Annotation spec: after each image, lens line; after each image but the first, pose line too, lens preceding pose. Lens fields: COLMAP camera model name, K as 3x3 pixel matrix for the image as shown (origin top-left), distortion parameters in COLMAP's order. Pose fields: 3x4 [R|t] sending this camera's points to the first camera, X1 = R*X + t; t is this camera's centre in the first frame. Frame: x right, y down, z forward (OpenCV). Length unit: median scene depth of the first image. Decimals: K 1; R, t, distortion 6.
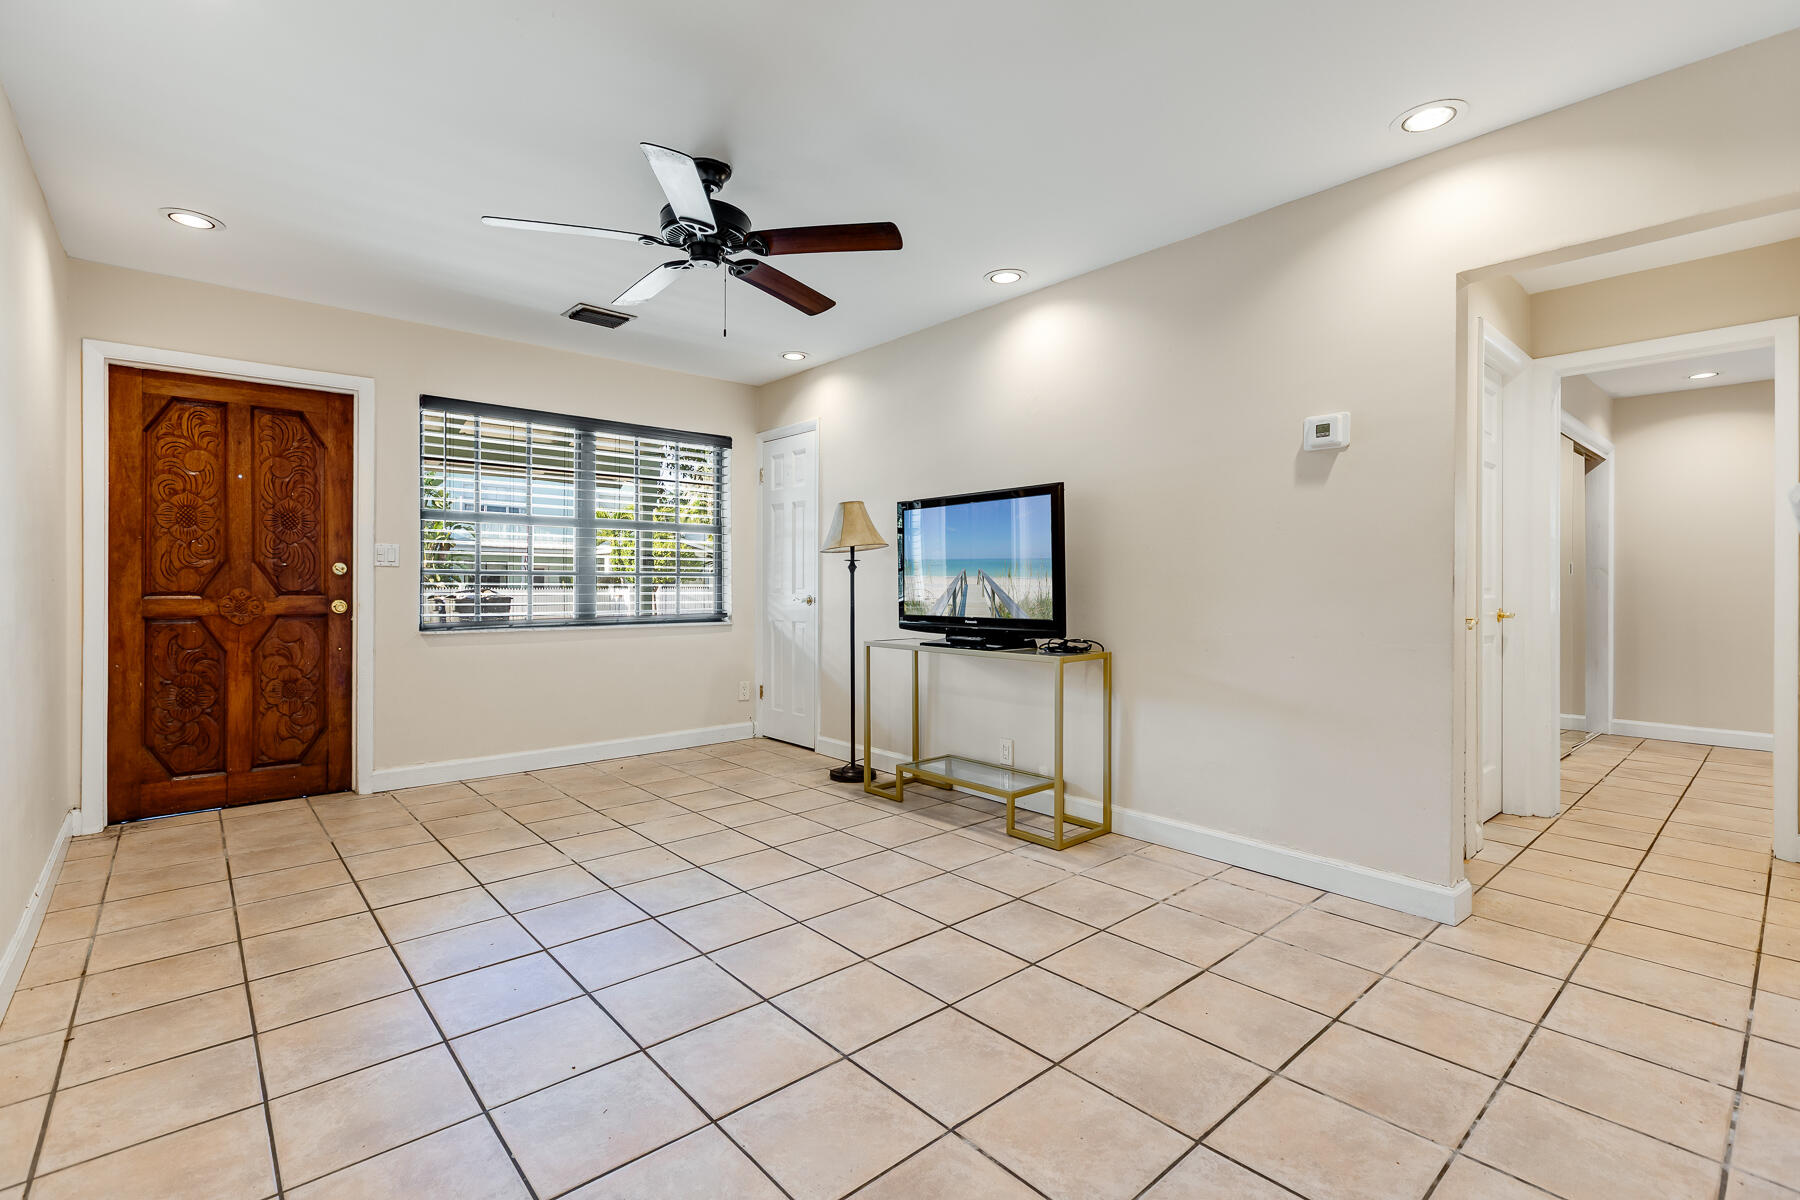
lens RADIAL K [[803.4, 0, 899.2], [0, 803.4, 609.4], [0, 0, 1]] dist [0.001280, 0.000596]
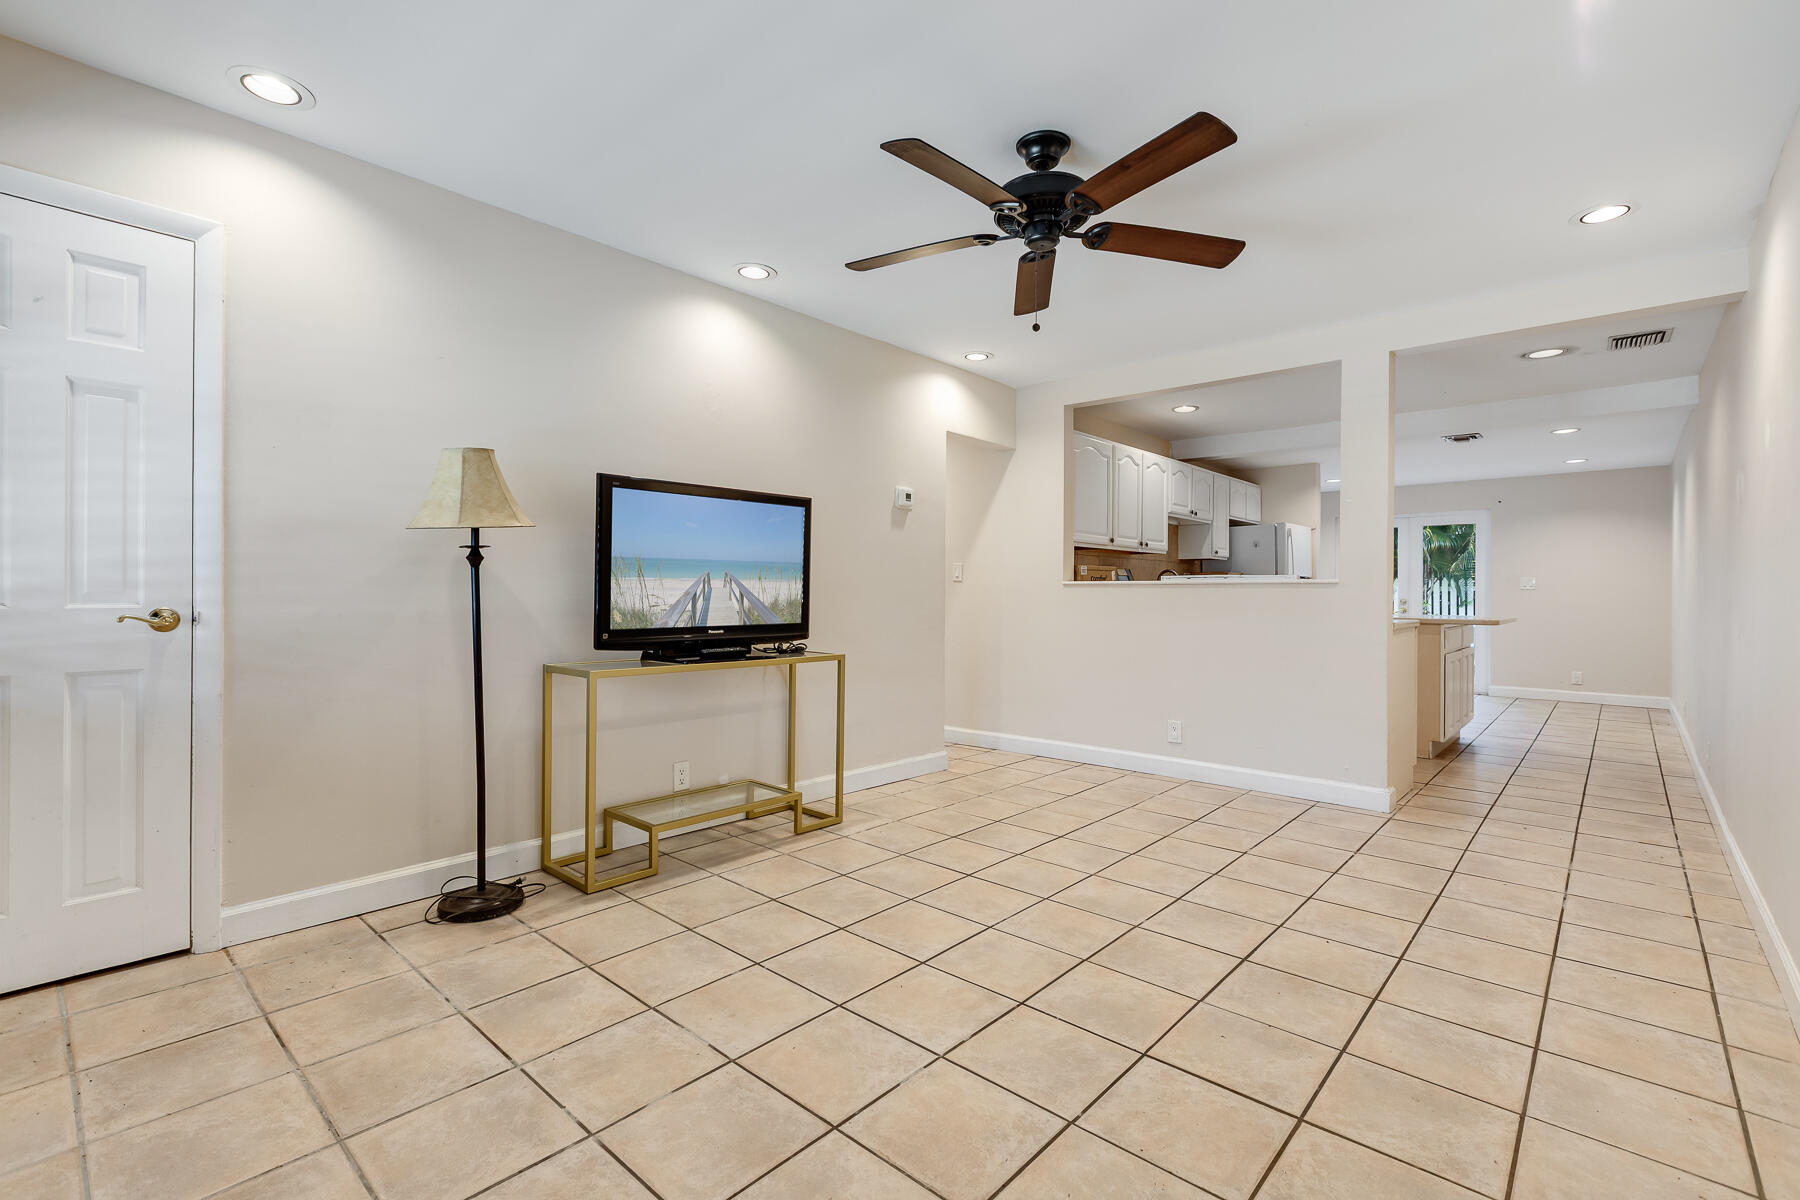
lens RADIAL K [[803.4, 0, 893.9], [0, 803.4, 585.3], [0, 0, 1]] dist [0.001280, 0.000596]
pose [[-0.108413, 0.009575, 0.994060, -0.842115], [0.020991, 0.999753, -0.007341, -0.023424], [-0.993884, 0.020071, -0.108587, 0.928700]]
